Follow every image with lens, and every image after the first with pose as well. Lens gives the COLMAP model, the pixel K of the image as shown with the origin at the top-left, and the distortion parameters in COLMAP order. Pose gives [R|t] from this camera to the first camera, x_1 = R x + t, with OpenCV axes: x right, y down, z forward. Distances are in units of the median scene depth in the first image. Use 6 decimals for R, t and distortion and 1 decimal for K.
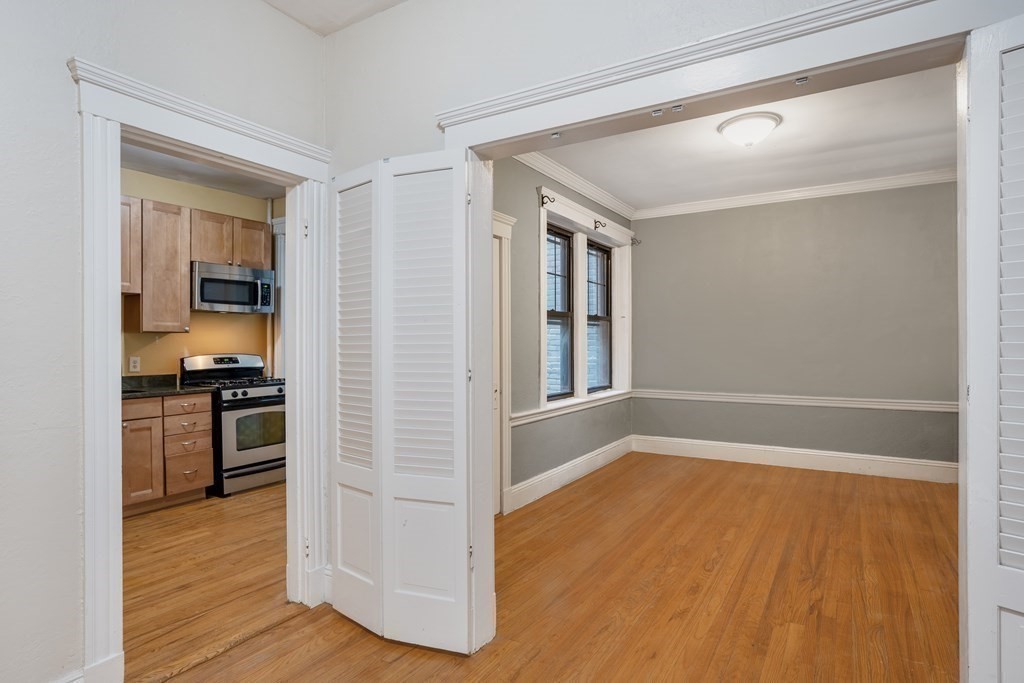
lens RADIAL K [[551.9, 0, 513.0], [0, 551.9, 344.2], [0, 0, 1]] dist [-0.017783, 0.001735]
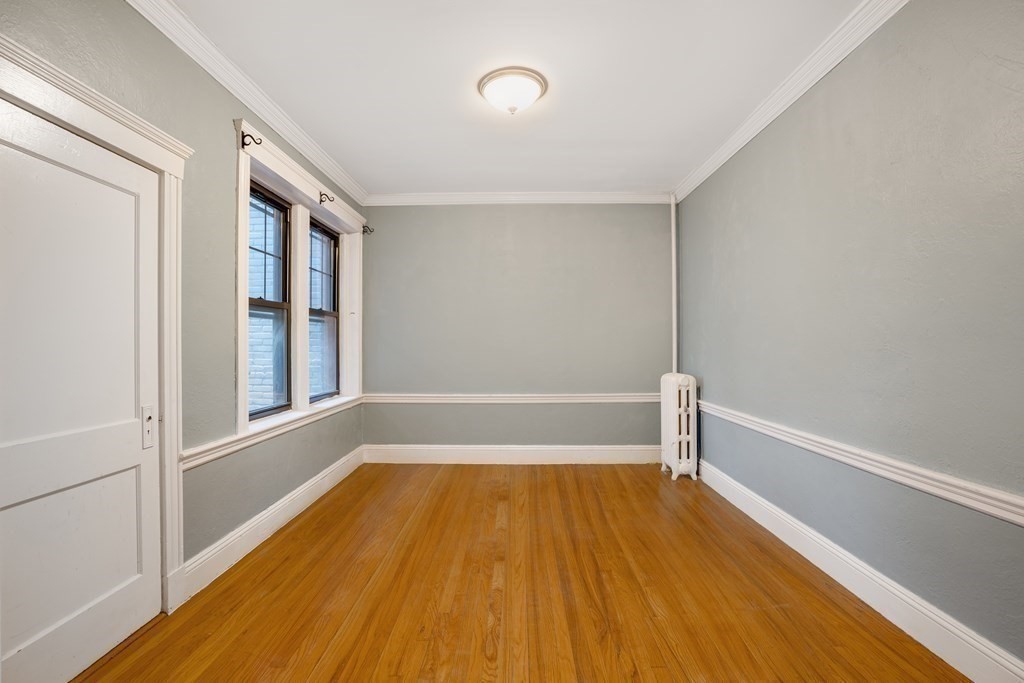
lens RADIAL K [[471.8, 0, 511.8], [0, 471.8, 343.3], [0, 0, 1]] dist [-0.066734, 0.026134]
pose [[0.858579, 0.000665, 0.512682, 0.043132], [0.001119, 0.999994, -0.003171, 0.002420], [-0.512681, 0.003296, 0.858573, 0.284138]]
